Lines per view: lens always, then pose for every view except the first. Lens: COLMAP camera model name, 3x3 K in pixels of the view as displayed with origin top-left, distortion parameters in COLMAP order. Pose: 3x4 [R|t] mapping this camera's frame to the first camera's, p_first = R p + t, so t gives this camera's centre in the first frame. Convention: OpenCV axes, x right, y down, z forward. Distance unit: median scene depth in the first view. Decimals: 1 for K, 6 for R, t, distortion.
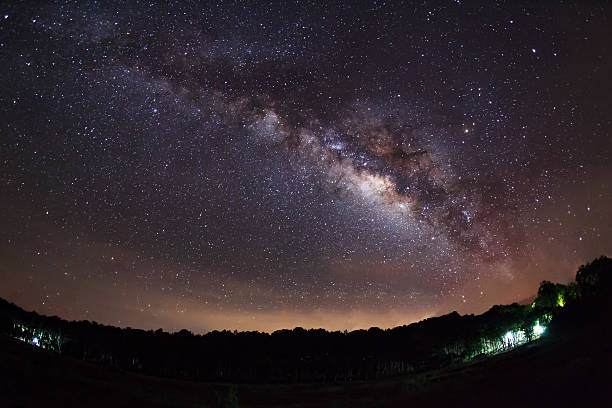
lens RADIAL K [[783.1, 0, 306.2], [0, 783.1, 214.4], [0, 0, 1]] dist [-0.343671, -0.018550]
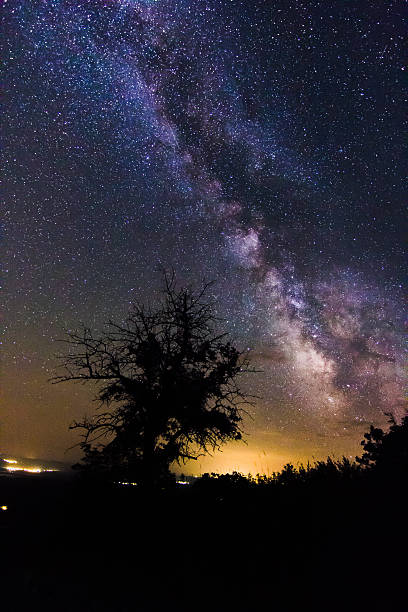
lens RADIAL K [[320.0, 0, 204.0], [0, 320.0, 306.0], [0, 0, 1]] dist [0.001333, -0.000534]
pose [[0.850947, 0.518077, -0.086519, -0.019681], [-0.525164, 0.842198, -0.122087, 0.018908], [0.009616, 0.149326, 0.988741, 0.630473]]
